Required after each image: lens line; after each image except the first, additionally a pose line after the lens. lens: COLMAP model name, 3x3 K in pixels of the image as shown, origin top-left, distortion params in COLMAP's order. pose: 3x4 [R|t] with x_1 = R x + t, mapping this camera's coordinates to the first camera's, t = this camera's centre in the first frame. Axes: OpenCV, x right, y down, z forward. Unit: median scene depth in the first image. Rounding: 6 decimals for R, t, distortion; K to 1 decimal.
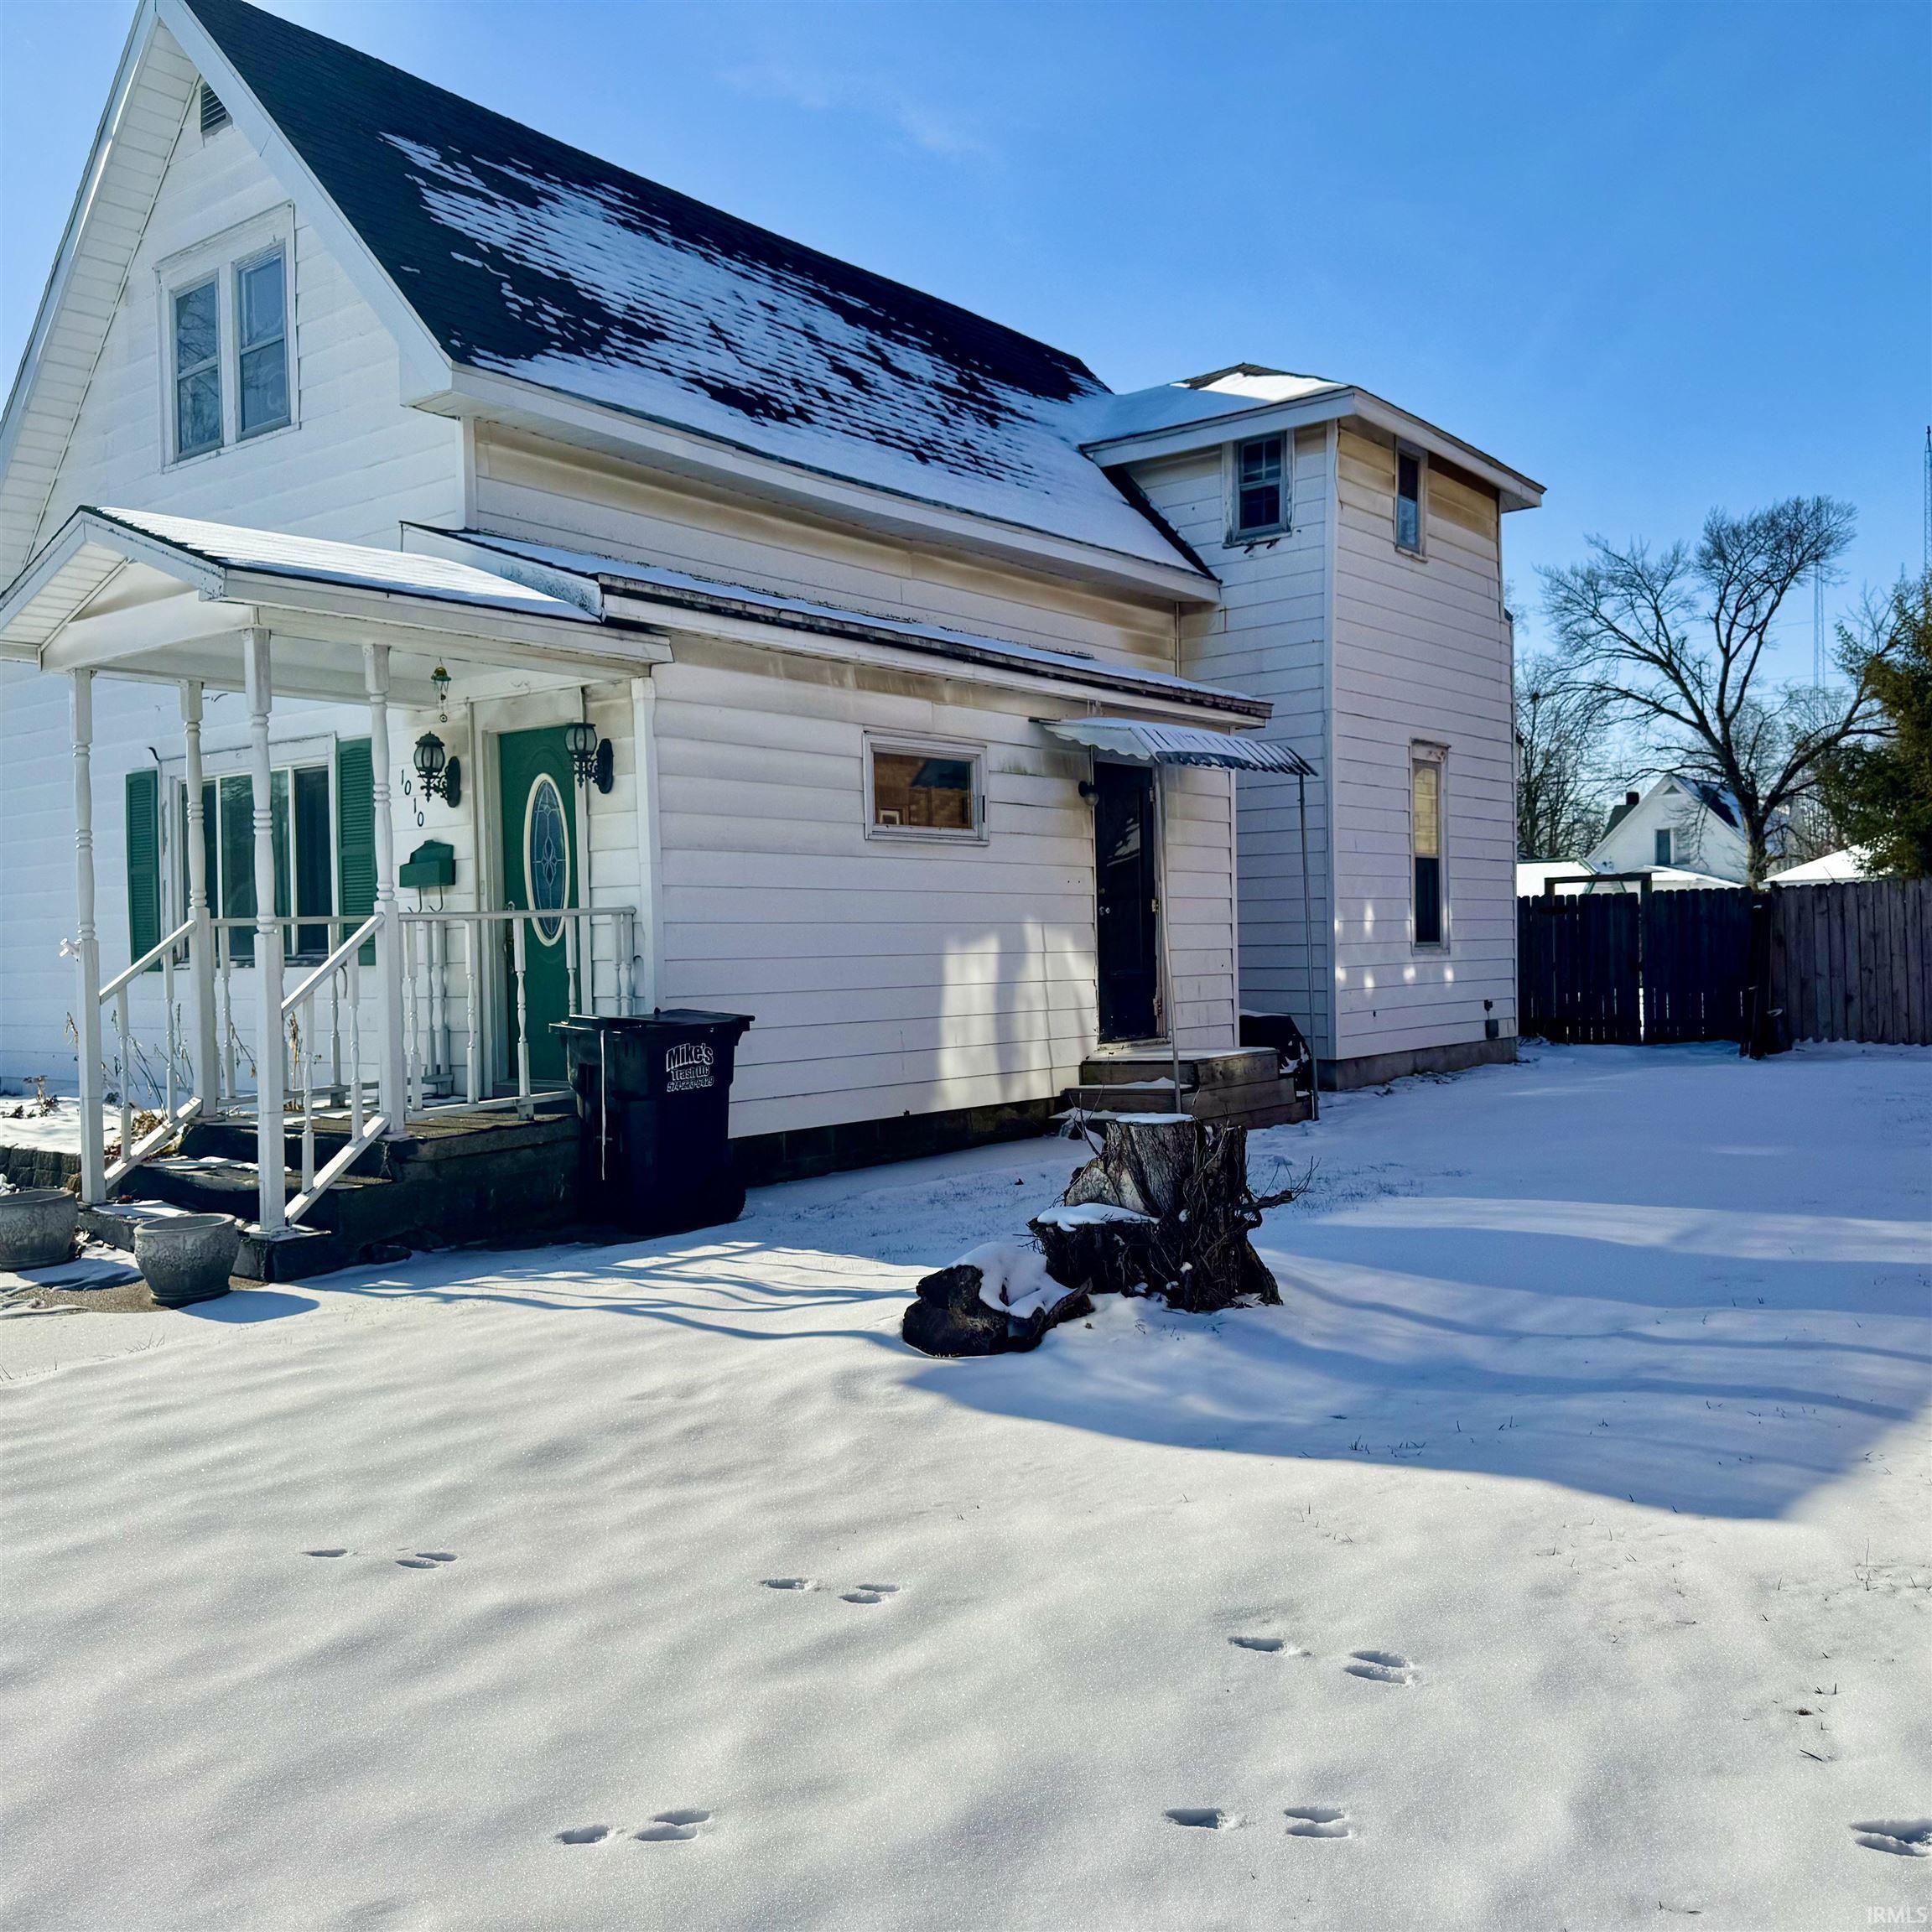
lens RADIAL K [[1841.2, 0, 976.7], [0, 1841.2, 984.1], [0, 0, 1]] dist [0.040277, 0.000000]
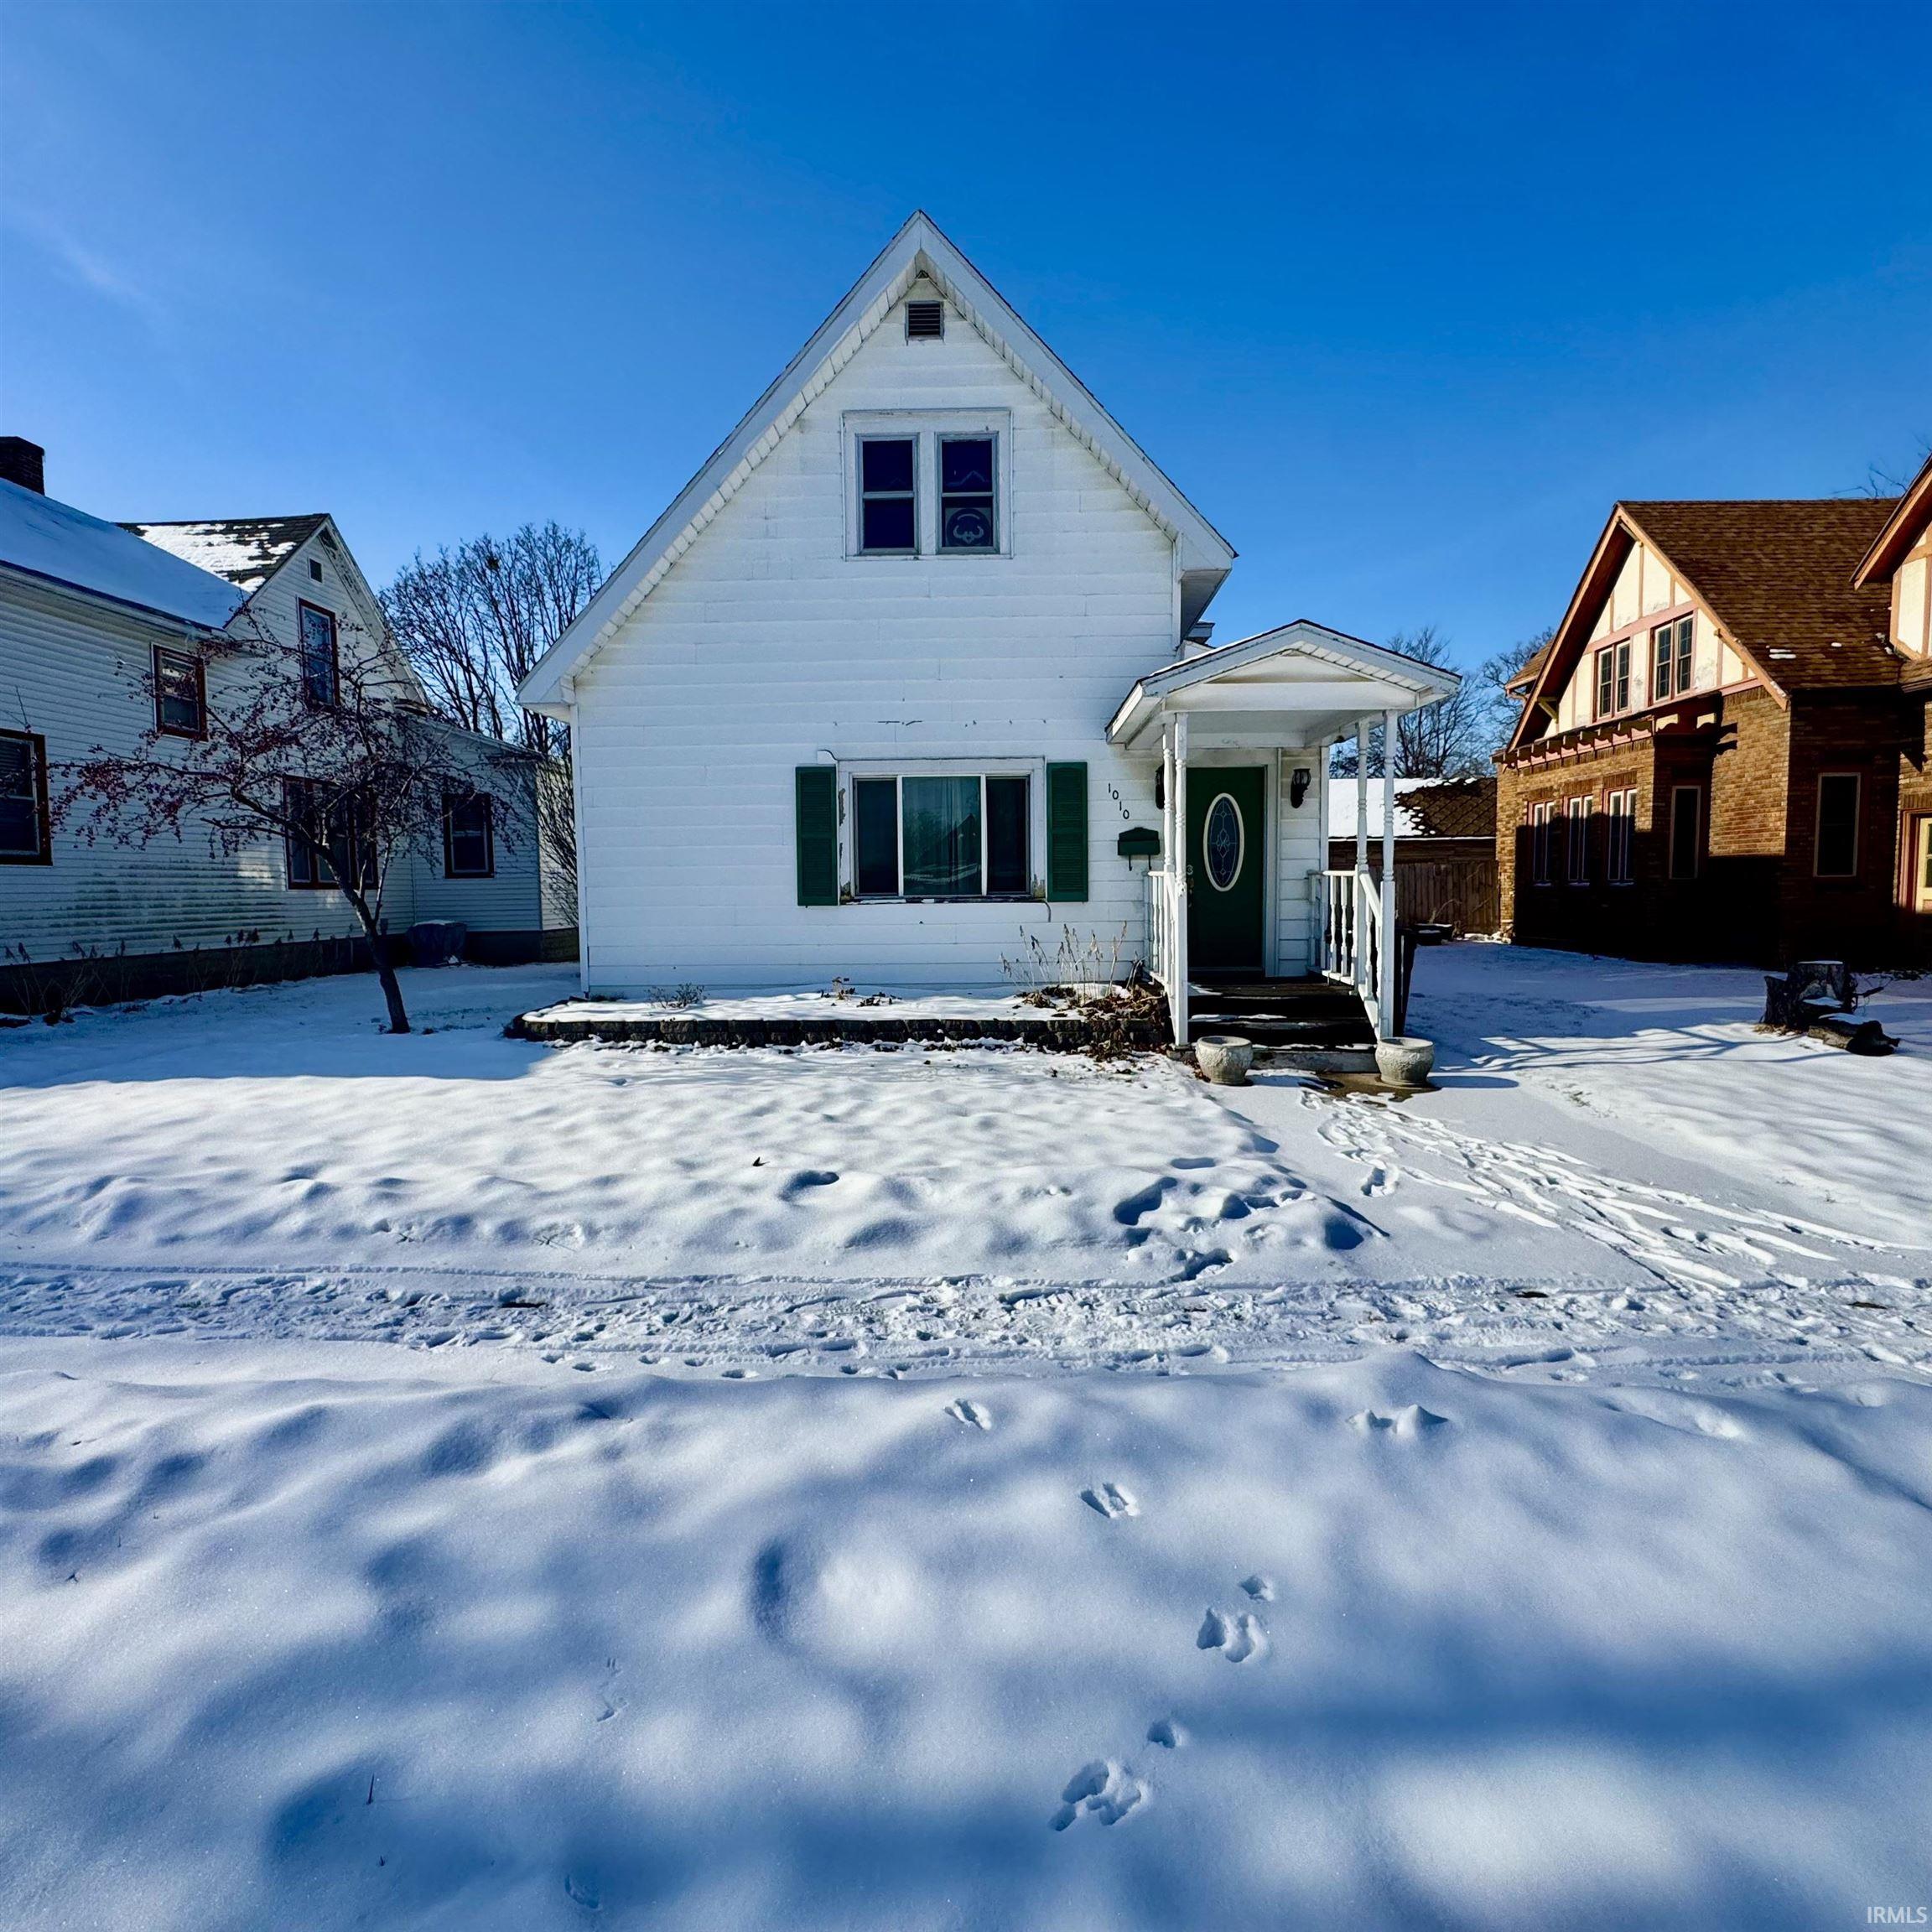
lens RADIAL K [[1031.2, 0, 968.3], [0, 1031.2, 971.2], [0, 0, 1]] dist [-0.000310, 0.008629]
pose [[0.800991, -0.031863, 0.597829, -0.951331], [0.002661, 0.998762, 0.049667, 0.005669], [-0.598671, -0.038192, 0.800084, 0.323514]]
